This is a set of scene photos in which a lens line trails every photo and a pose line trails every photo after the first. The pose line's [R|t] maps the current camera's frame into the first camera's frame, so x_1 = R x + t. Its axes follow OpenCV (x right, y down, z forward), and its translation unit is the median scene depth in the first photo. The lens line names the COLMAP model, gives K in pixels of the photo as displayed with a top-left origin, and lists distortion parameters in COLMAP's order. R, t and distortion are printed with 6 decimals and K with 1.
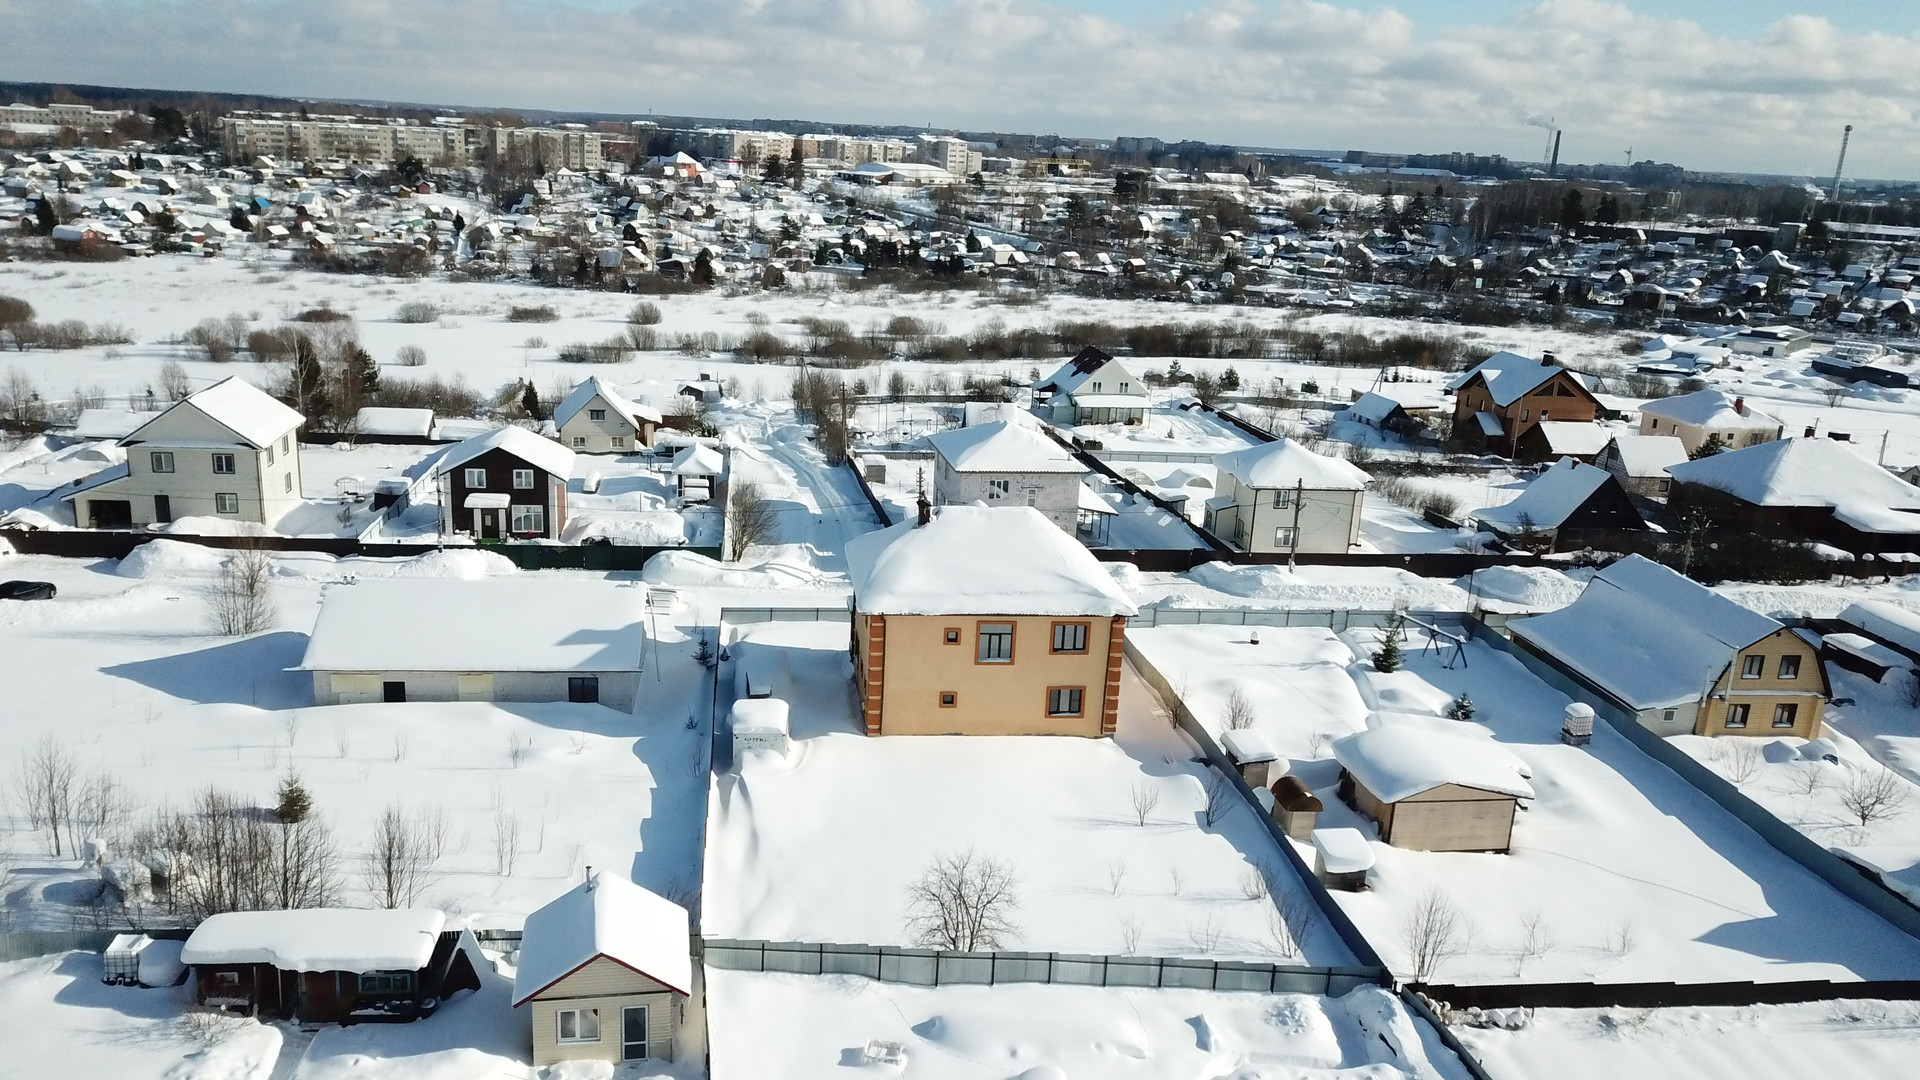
lens RADIAL K [[1459.4, 0, 951.8], [0, 1459.4, 540.4], [0, 0, 1]] dist [0.049886, -0.029782]
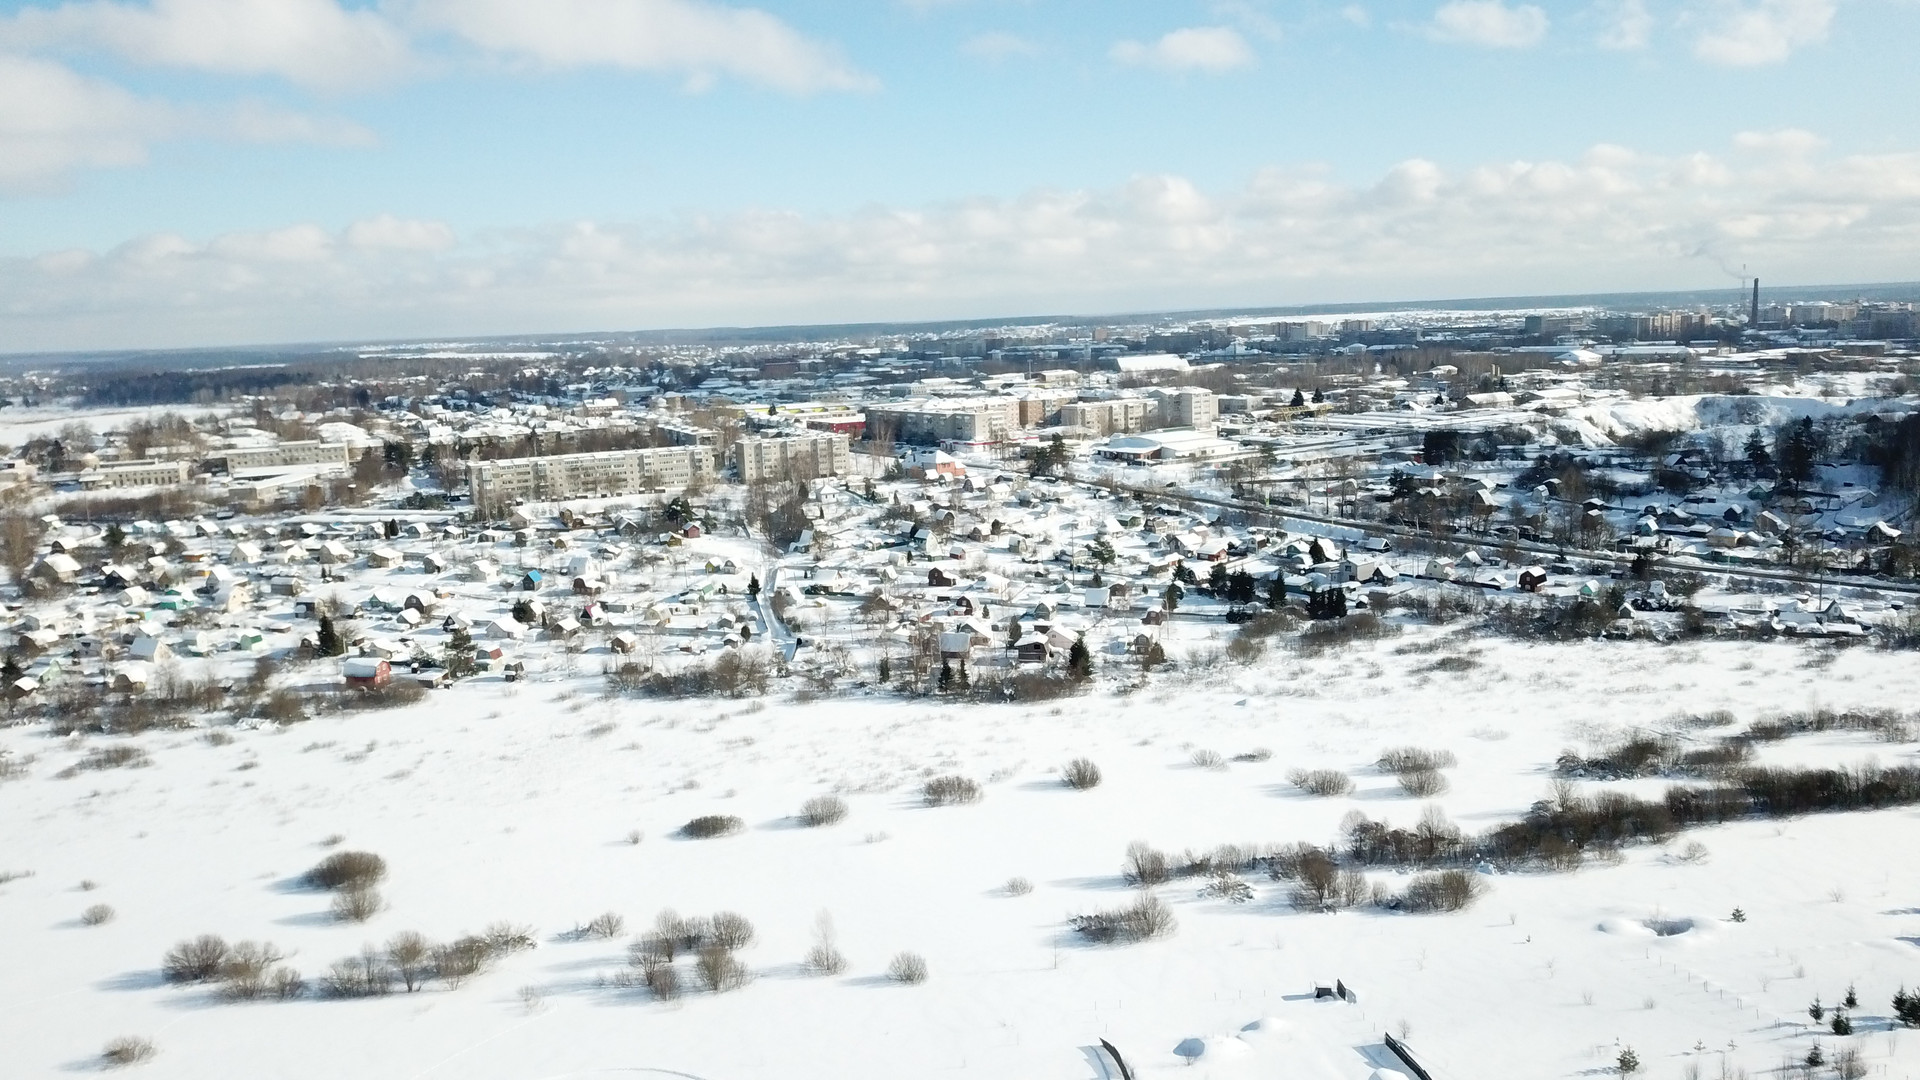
lens RADIAL K [[1459.4, 0, 953.5], [0, 1459.4, 542.2], [0, 0, 1]] dist [0.049886, -0.029782]
pose [[0.994115, -0.074094, -0.079025, -0.125566], [0.064594, 0.991070, -0.116650, -0.116289], [0.086963, 0.110859, 0.990024, 0.113798]]
